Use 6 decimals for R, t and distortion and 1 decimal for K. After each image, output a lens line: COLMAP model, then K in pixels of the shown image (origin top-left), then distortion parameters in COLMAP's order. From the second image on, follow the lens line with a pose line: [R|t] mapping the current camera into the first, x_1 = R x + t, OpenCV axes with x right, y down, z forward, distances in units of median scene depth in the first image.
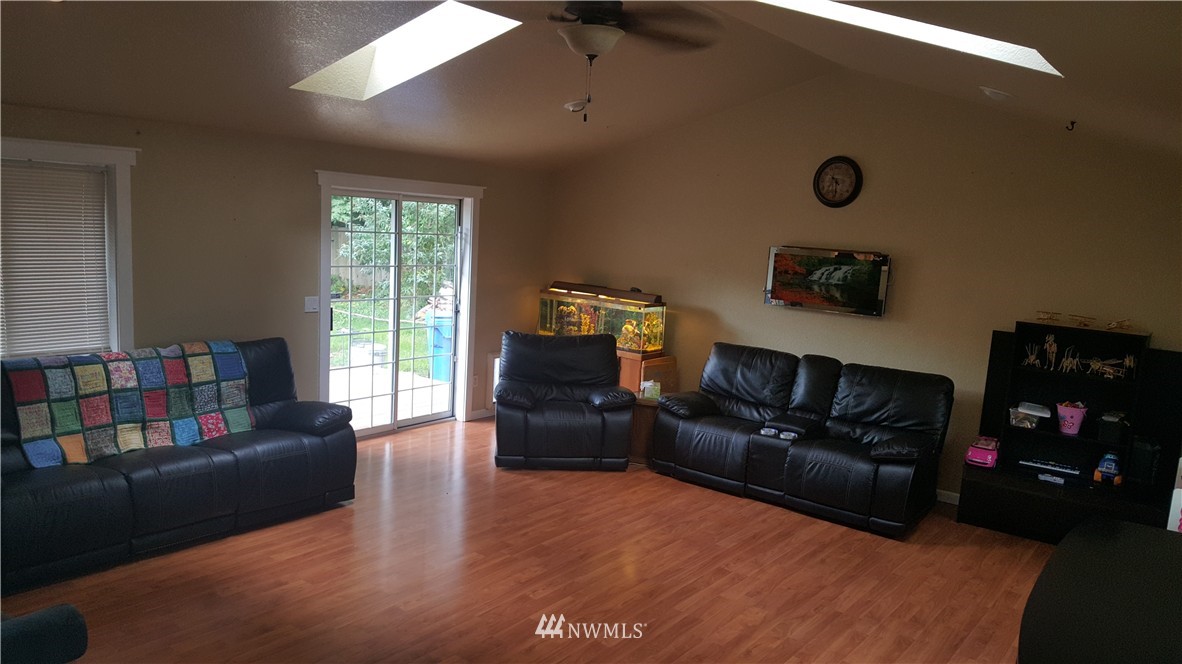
lens RADIAL K [[866.4, 0, 593.4], [0, 866.4, 355.5], [0, 0, 1]] dist [0.123466, -0.190154]
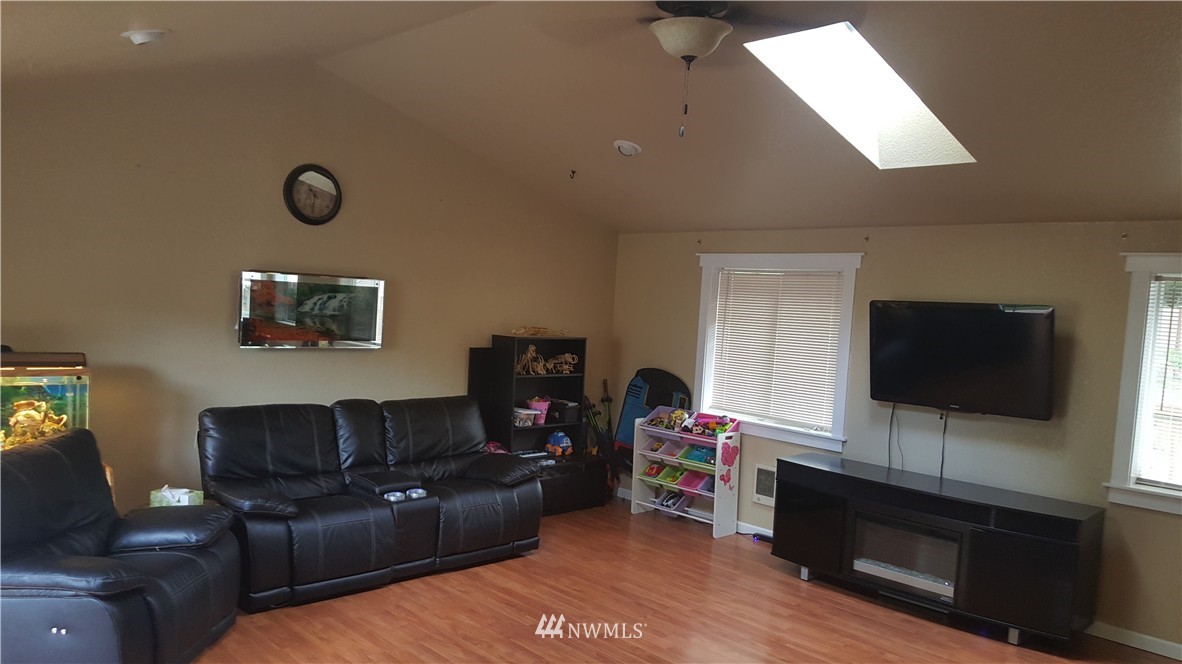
lens RADIAL K [[866.4, 0, 593.4], [0, 866.4, 355.5], [0, 0, 1]] dist [0.123466, -0.190154]
pose [[0.169212, -0.117918, 0.978500, -0.535646], [0.114329, 0.988463, 0.099347, -0.100835], [-0.978926, 0.095060, 0.180741, 0.614246]]
